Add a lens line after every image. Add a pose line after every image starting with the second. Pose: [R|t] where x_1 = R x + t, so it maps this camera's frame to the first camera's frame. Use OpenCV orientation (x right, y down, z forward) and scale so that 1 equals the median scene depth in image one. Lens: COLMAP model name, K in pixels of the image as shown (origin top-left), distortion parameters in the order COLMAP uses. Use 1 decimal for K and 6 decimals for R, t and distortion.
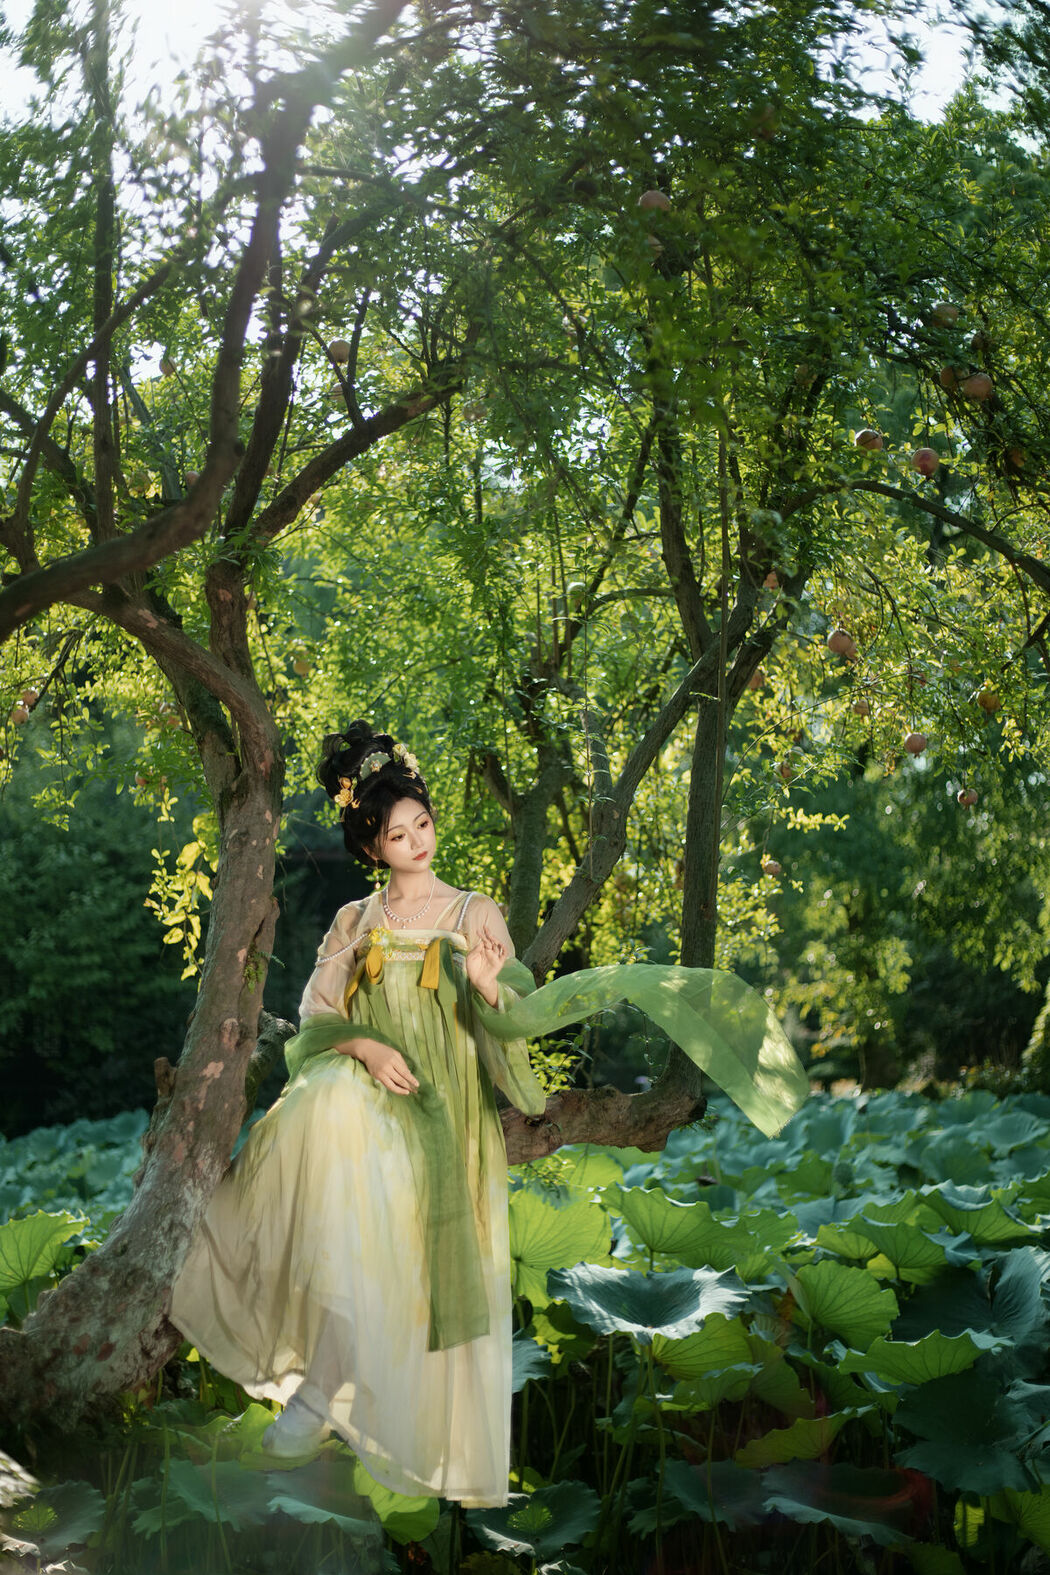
lens RADIAL K [[2299.4, 0, 541.4], [0, 2299.4, 803.1], [0, 0, 1]] dist [-0.075166, 0.000000]
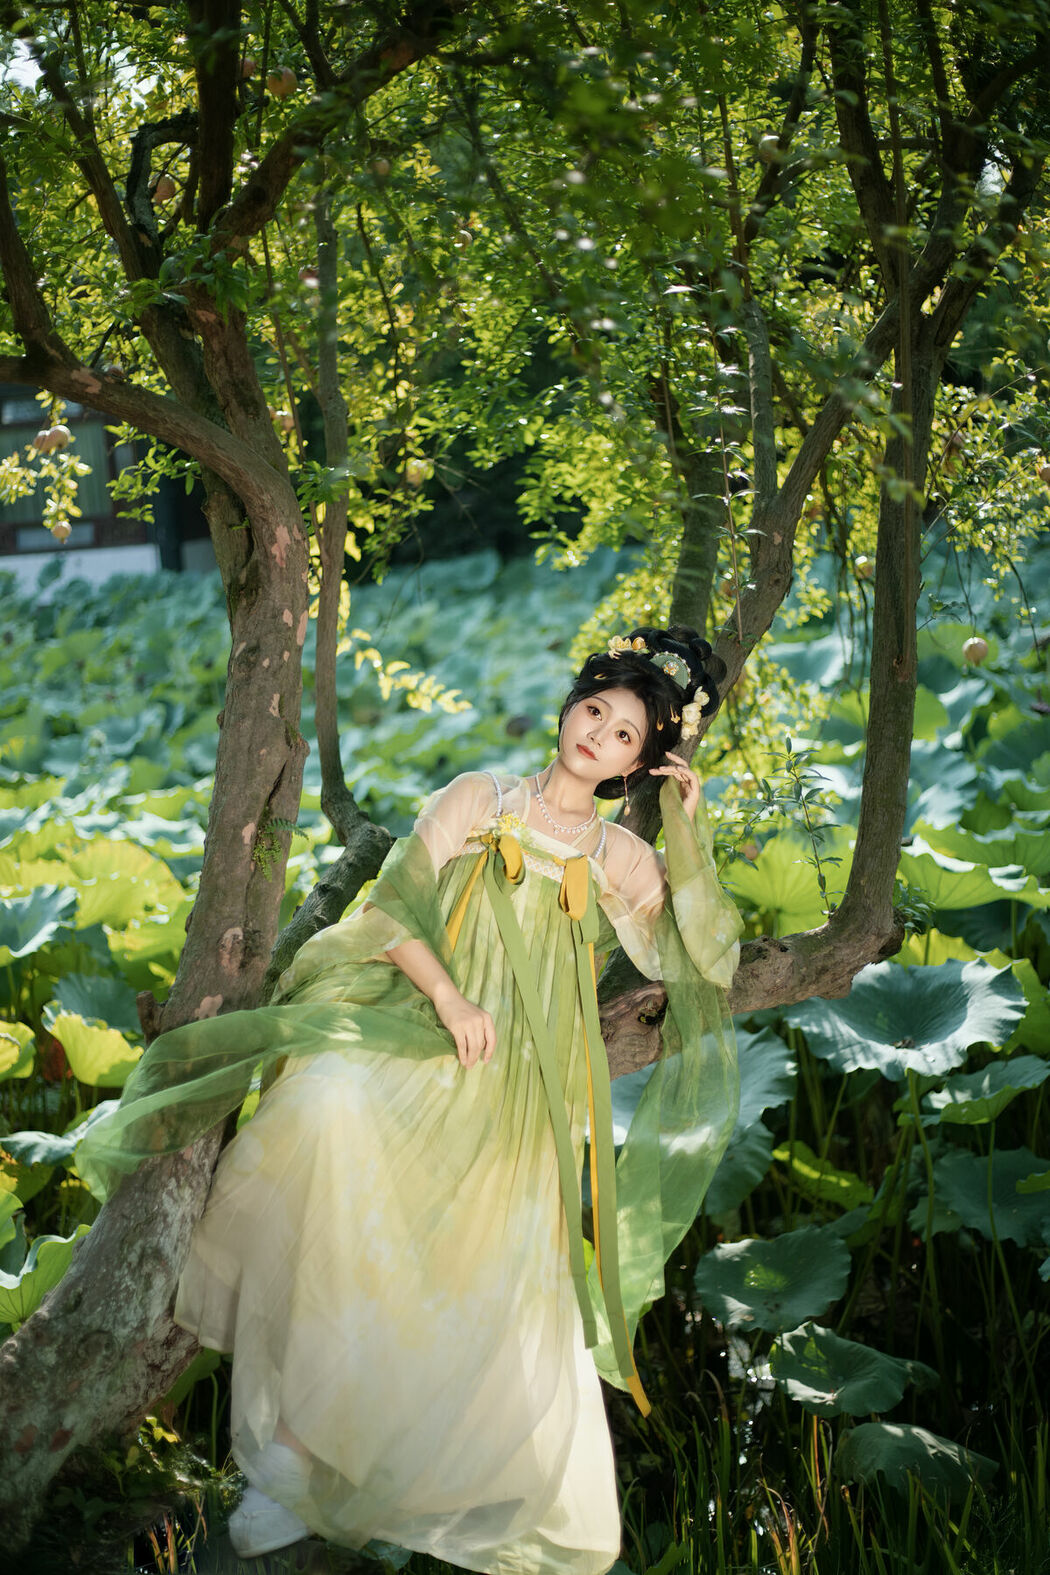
lens RADIAL K [[2299.4, 0, 575.8], [0, 2299.4, 800.1], [0, 0, 1]] dist [-0.075166, 0.000000]
pose [[0.984588, -0.037549, -0.170810, 0.072763], [0.084690, 0.956892, 0.277821, -0.099879], [0.153015, -0.288005, 0.945325, 0.204810]]
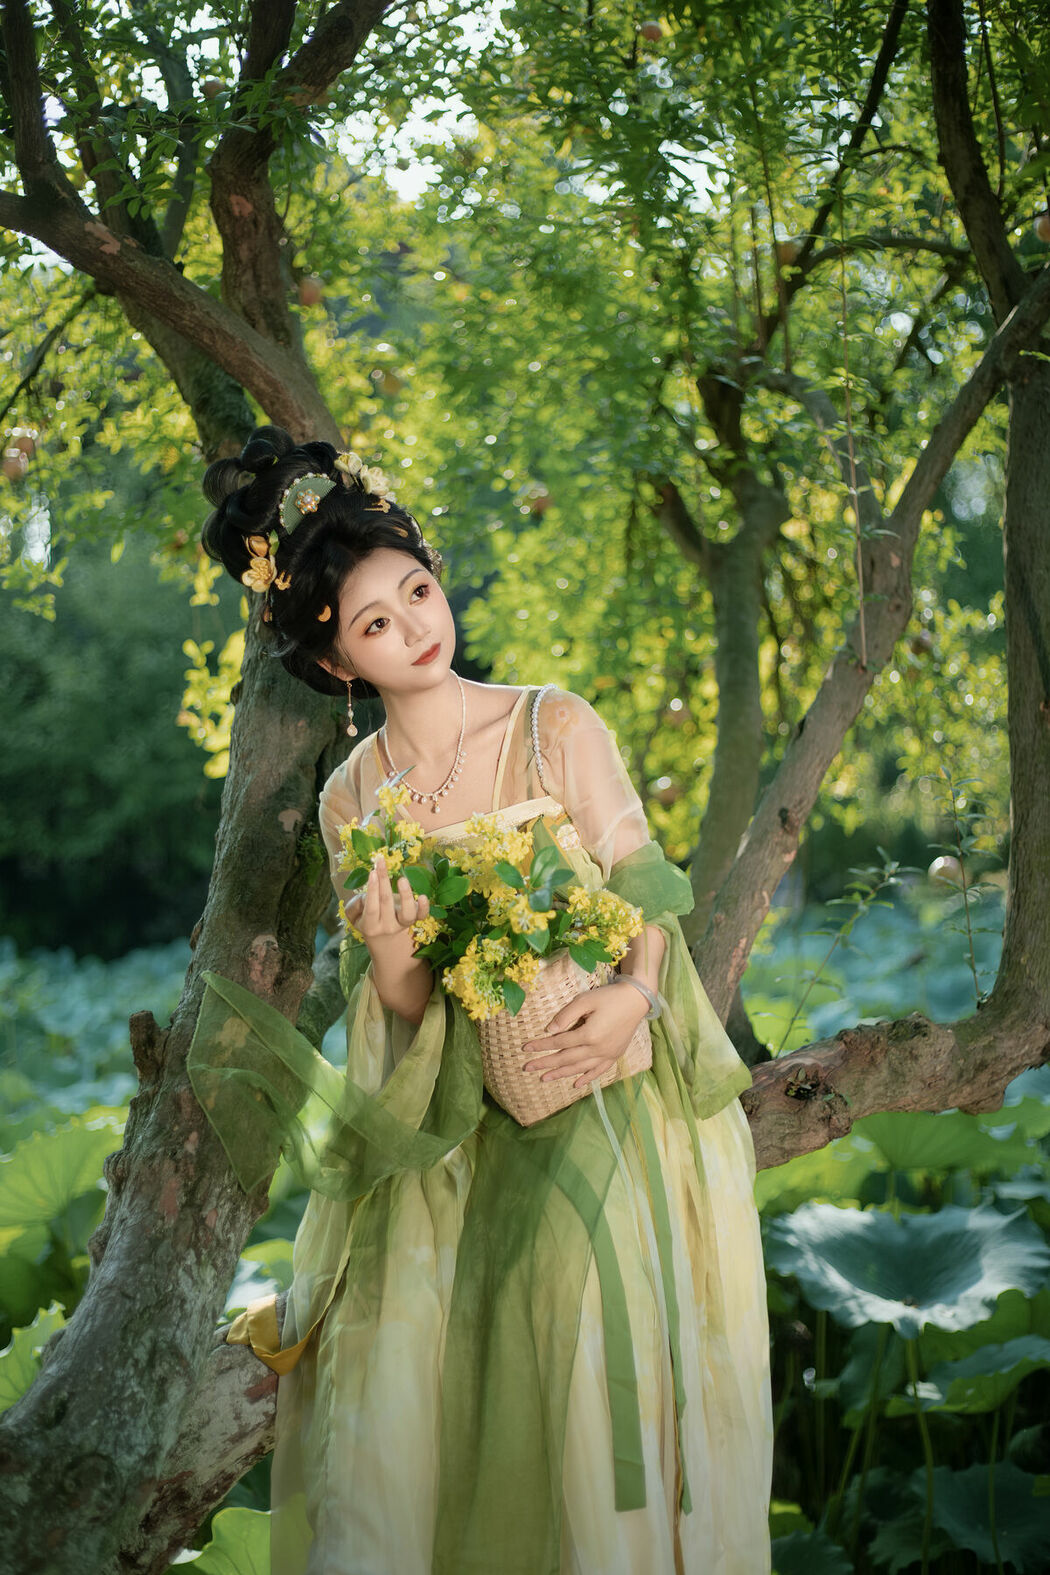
lens RADIAL K [[2299.4, 0, 525.9], [0, 2299.4, 746.6], [0, 0, 1]] dist [-0.075166, 0.000000]
pose [[0.998052, -0.027735, -0.055891, -0.026392], [0.031387, 0.997355, 0.065556, 0.008981], [0.053925, -0.067182, 0.996282, 0.299906]]
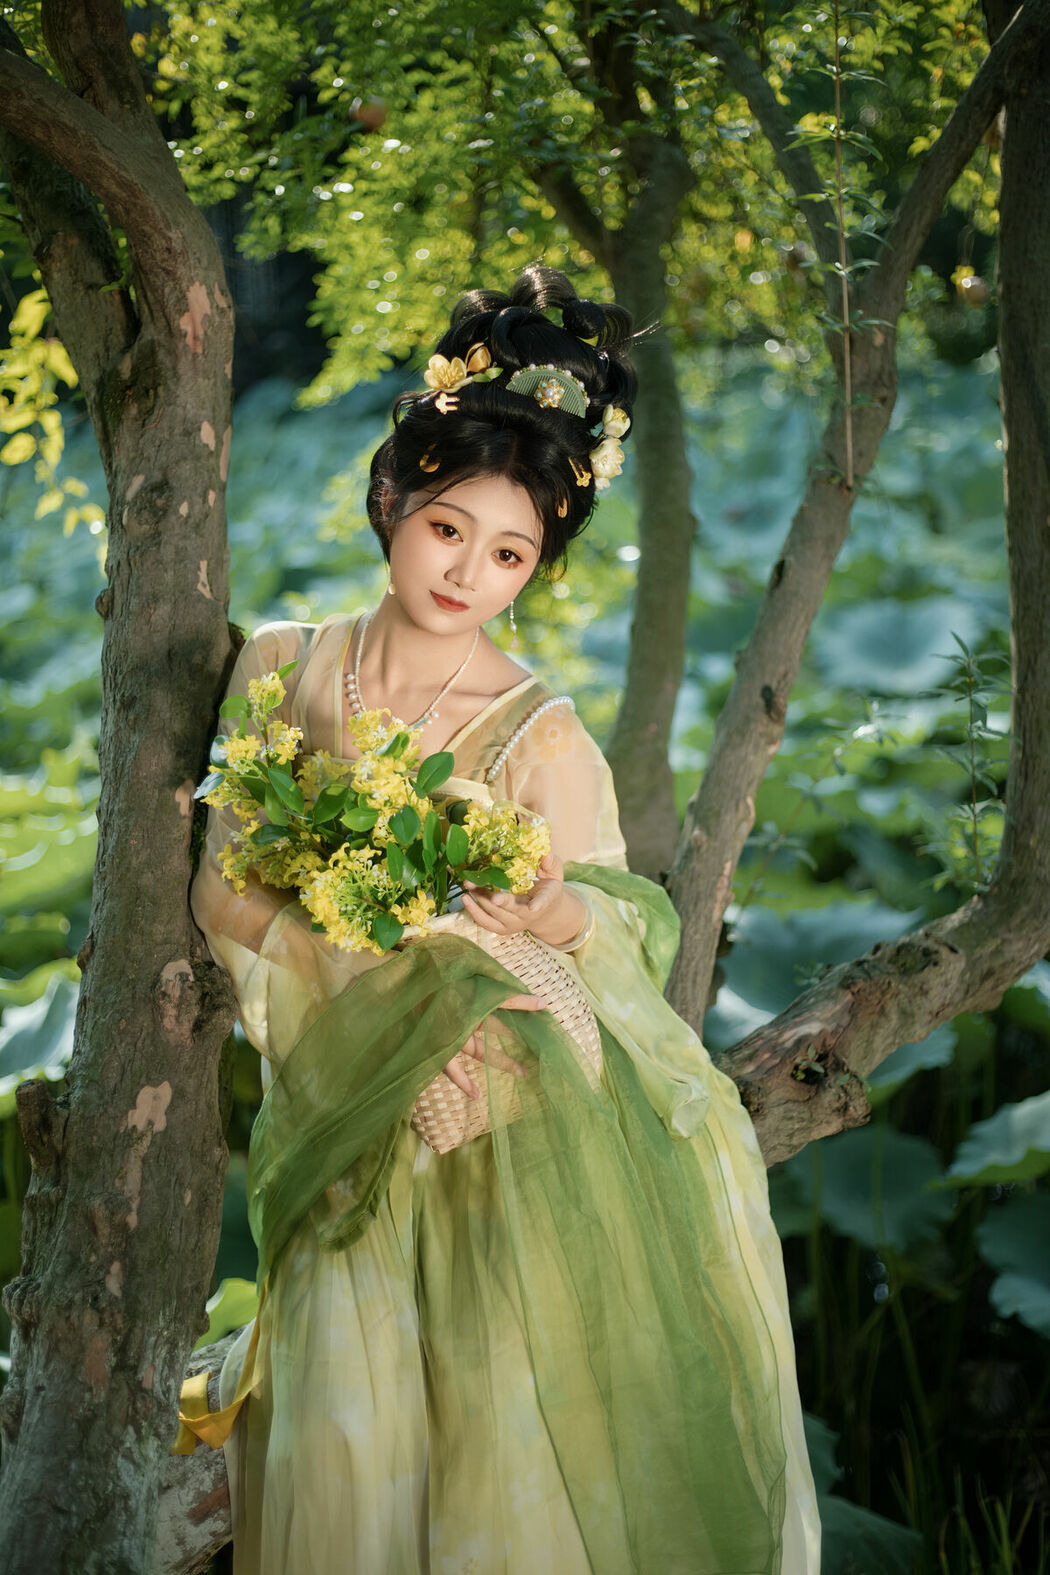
lens RADIAL K [[2299.4, 0, 510.7], [0, 2299.4, 747.5], [0, 0, 1]] dist [-0.075166, 0.000000]
pose [[0.998104, -0.046837, 0.039940, -0.057543], [0.031726, 0.947473, 0.318258, -0.056995], [-0.052748, -0.316388, 0.947162, 0.391976]]
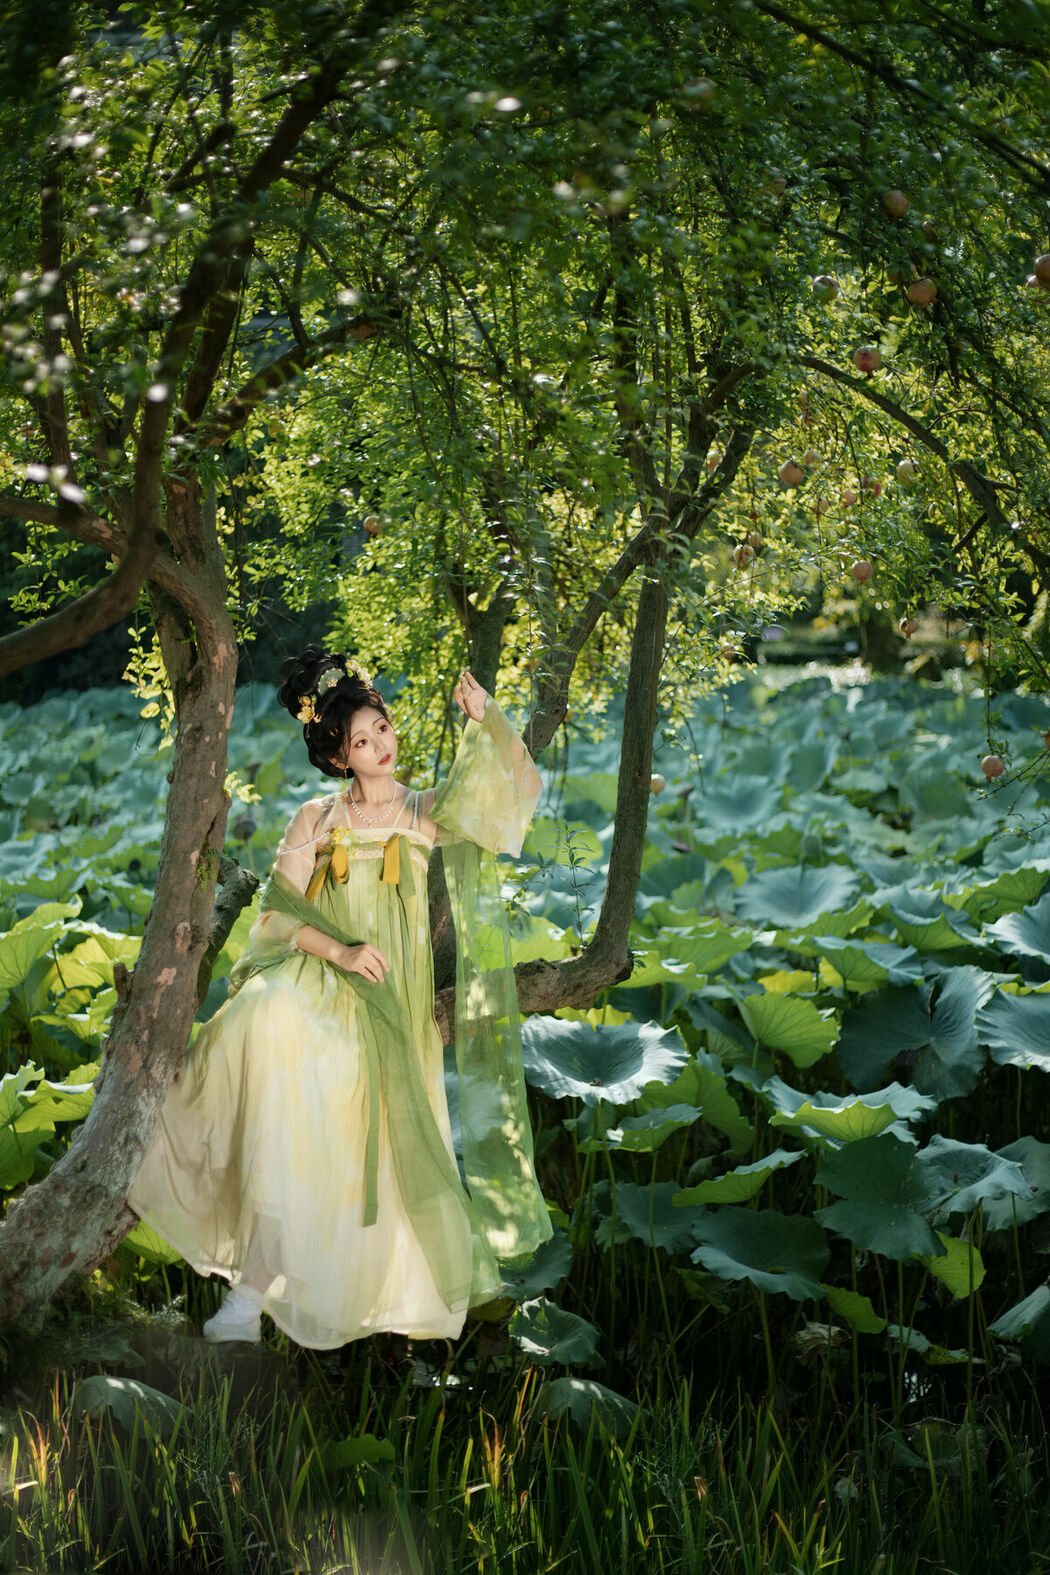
lens RADIAL K [[2299.4, 0, 536.5], [0, 2299.4, 792.9], [0, 0, 1]] dist [-0.075166, 0.000000]
pose [[0.999716, 0.021718, -0.009794, 0.026624], [-0.019096, 0.976282, 0.215657, -0.134520], [0.014245, -0.215409, 0.976420, -0.025967]]
